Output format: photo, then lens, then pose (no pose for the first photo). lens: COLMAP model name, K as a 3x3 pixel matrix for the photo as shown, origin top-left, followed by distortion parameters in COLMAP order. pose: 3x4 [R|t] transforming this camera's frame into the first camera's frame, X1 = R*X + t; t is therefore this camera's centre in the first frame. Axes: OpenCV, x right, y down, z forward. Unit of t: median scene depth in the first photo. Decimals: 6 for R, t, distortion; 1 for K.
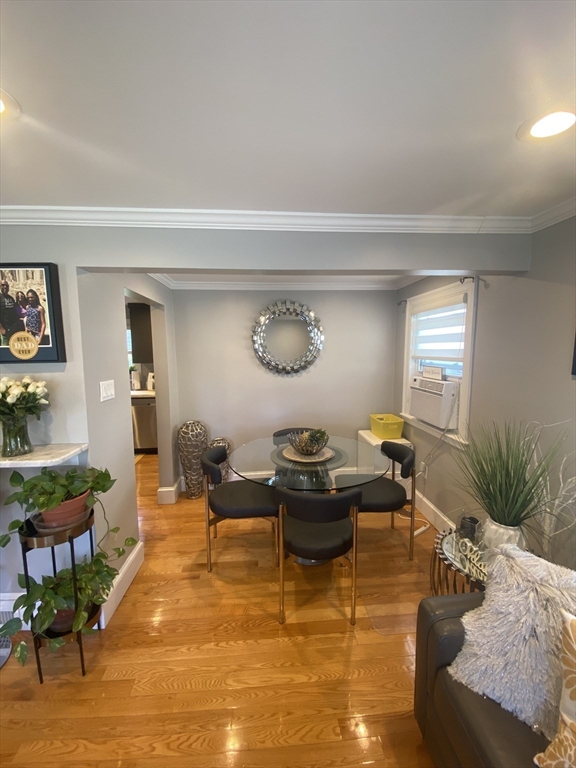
lens RADIAL K [[311.7, 0, 285.4], [0, 311.7, 383.4], [0, 0, 1]] dist [0.004475, -0.010693]
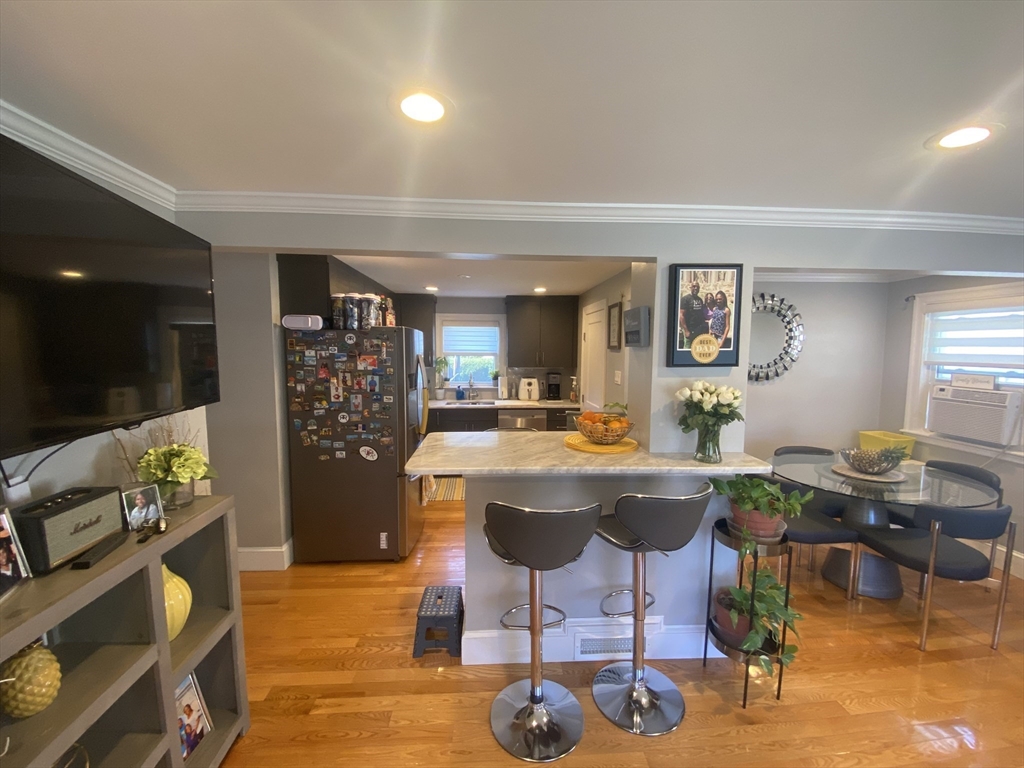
lens RADIAL K [[415.6, 0, 506.5], [0, 415.6, 384.1], [0, 0, 1]] dist [0.004475, -0.010693]
pose [[0.999747, 0.009621, -0.020325, -1.432394], [-0.010127, 0.999637, -0.024960, 0.026831], [0.020078, 0.025159, 0.999482, -0.297076]]
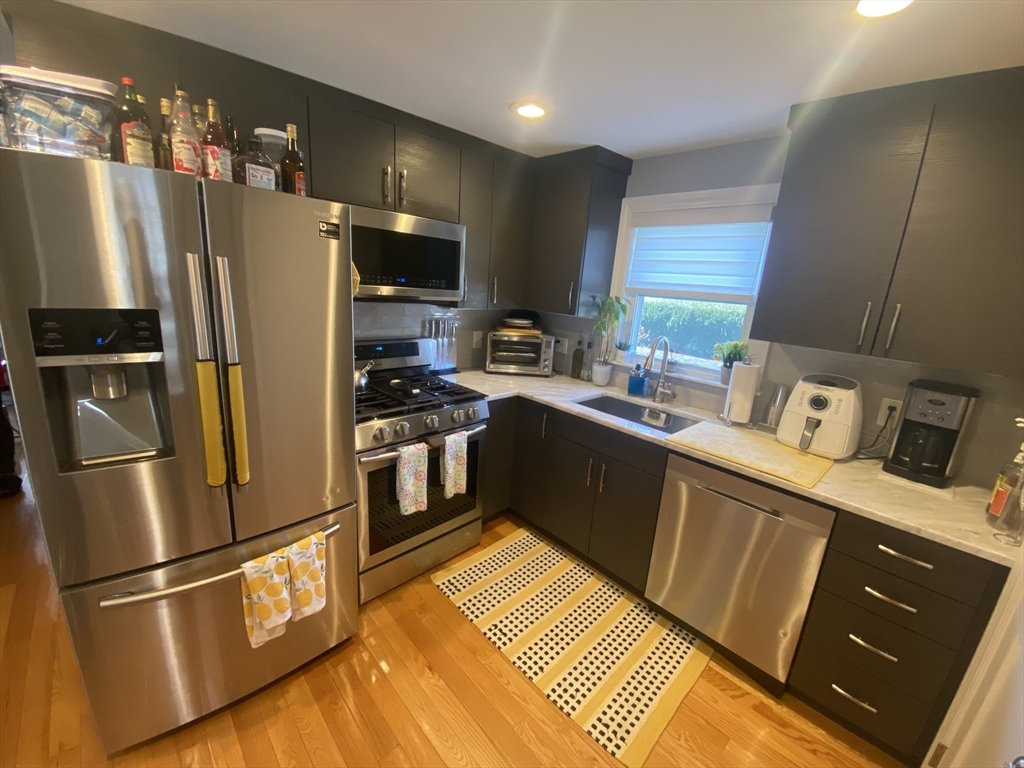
lens RADIAL K [[415.6, 0, 511.9], [0, 415.6, 386.5], [0, 0, 1]] dist [0.004475, -0.010693]
pose [[0.625011, 0.240435, -0.742666, -1.020364], [-0.152523, 0.970661, 0.185888, -0.180305], [0.765570, -0.002908, 0.643346, 1.812625]]
